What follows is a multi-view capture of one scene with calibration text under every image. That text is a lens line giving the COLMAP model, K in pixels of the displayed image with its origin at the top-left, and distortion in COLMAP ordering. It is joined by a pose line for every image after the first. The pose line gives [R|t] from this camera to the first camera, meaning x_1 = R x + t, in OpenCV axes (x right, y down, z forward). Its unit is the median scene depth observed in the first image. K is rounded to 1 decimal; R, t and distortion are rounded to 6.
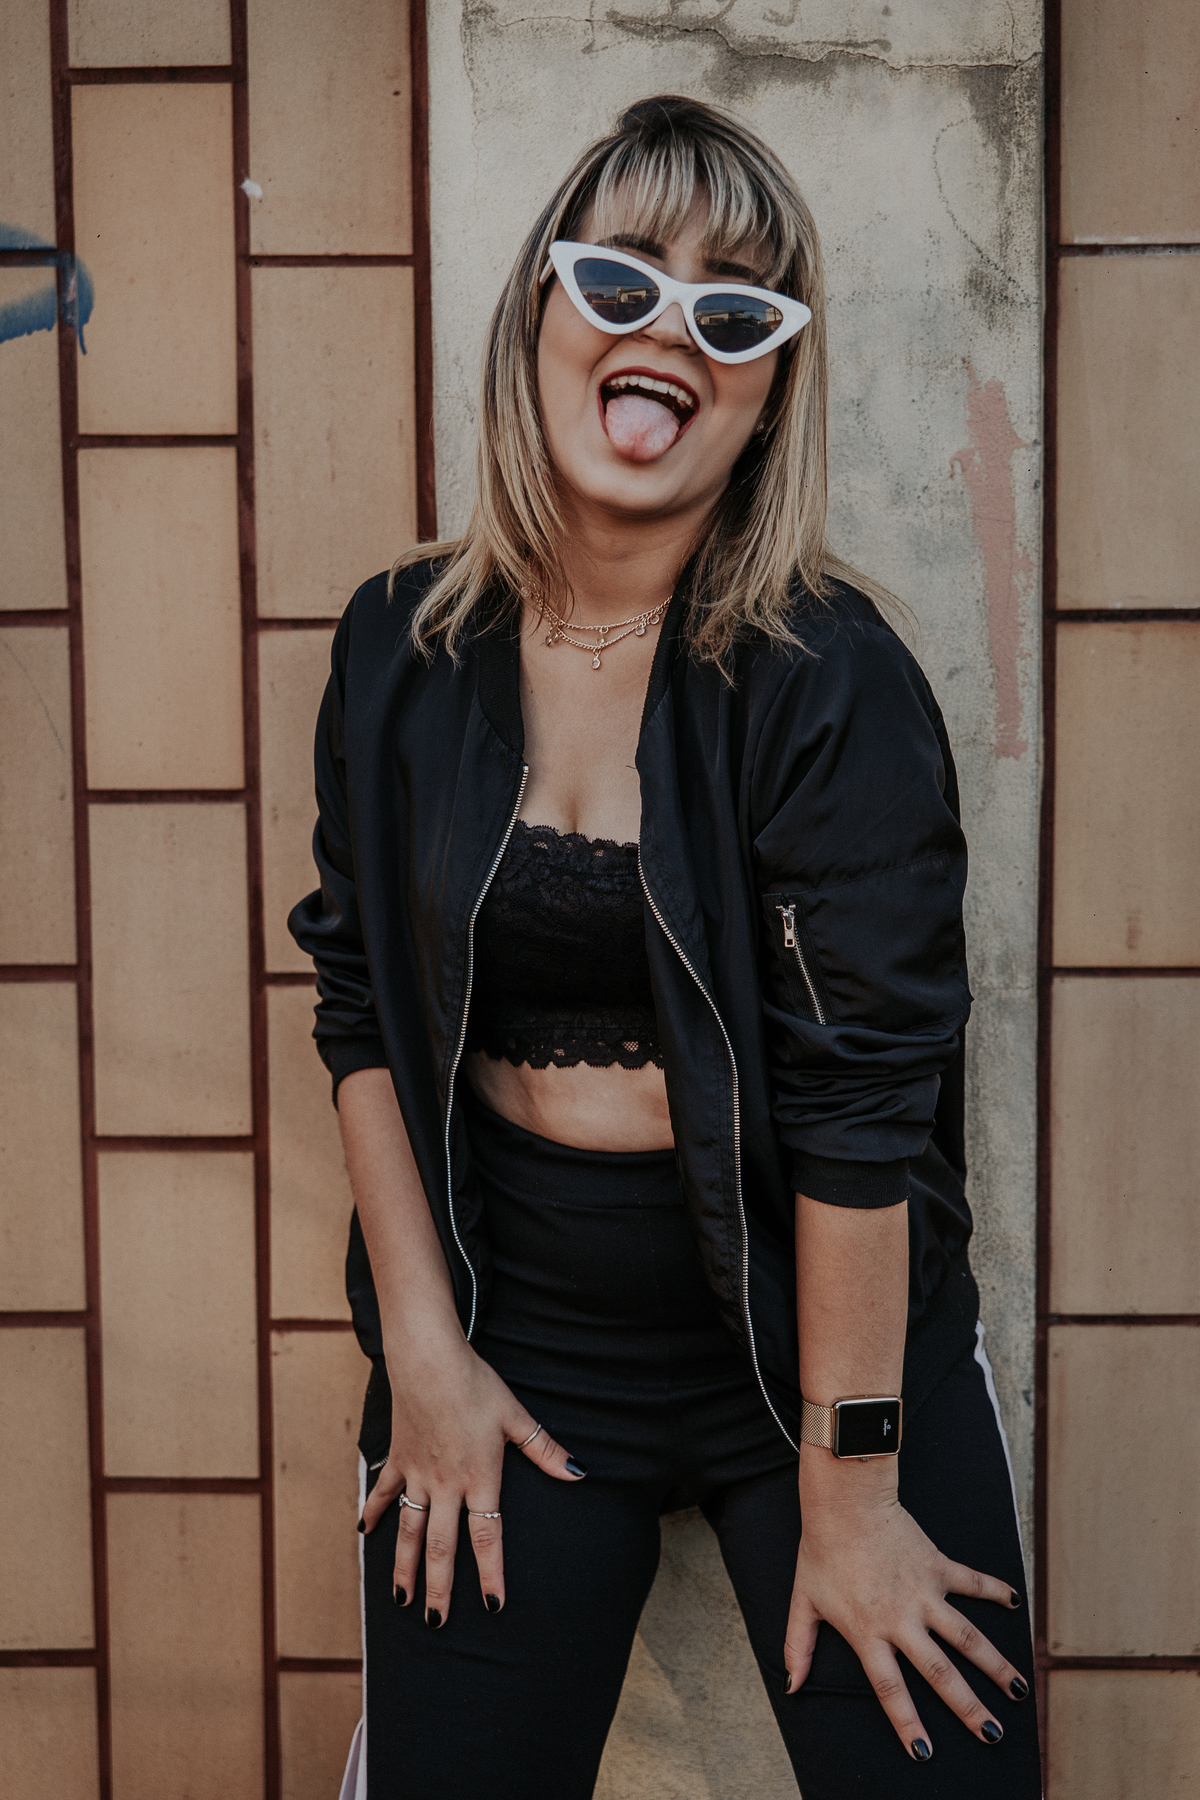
lens RADIAL K [[3633.1, 0, 601.8], [0, 3633.1, 904.2], [0, 0, 1]] dist [0.092585, 0.000000]
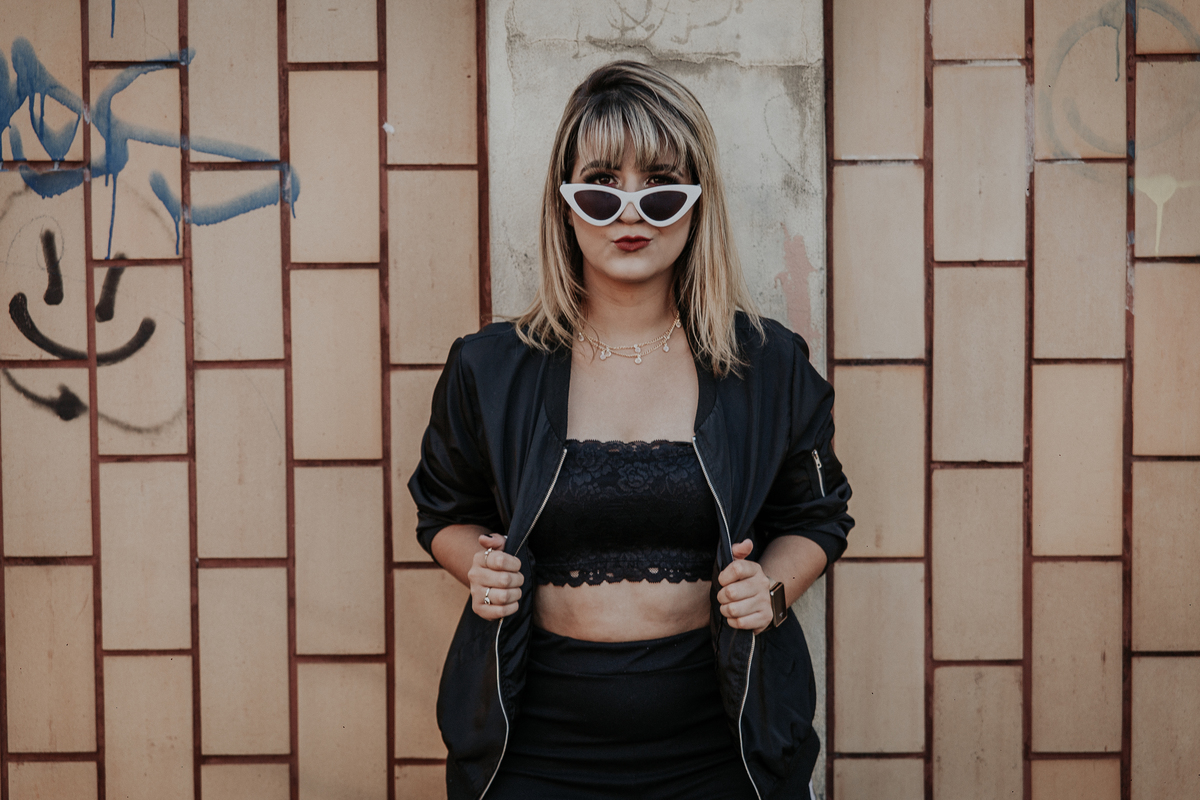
lens RADIAL K [[2422.1, 0, 566.4], [0, 2422.1, 409.5], [0, 0, 1]] dist [0.092585, 0.000000]
pose [[0.999972, -0.002357, 0.007047, -0.016359], [0.002692, 0.998846, -0.047955, 0.001602], [-0.006926, 0.047972, 0.998825, -0.197169]]
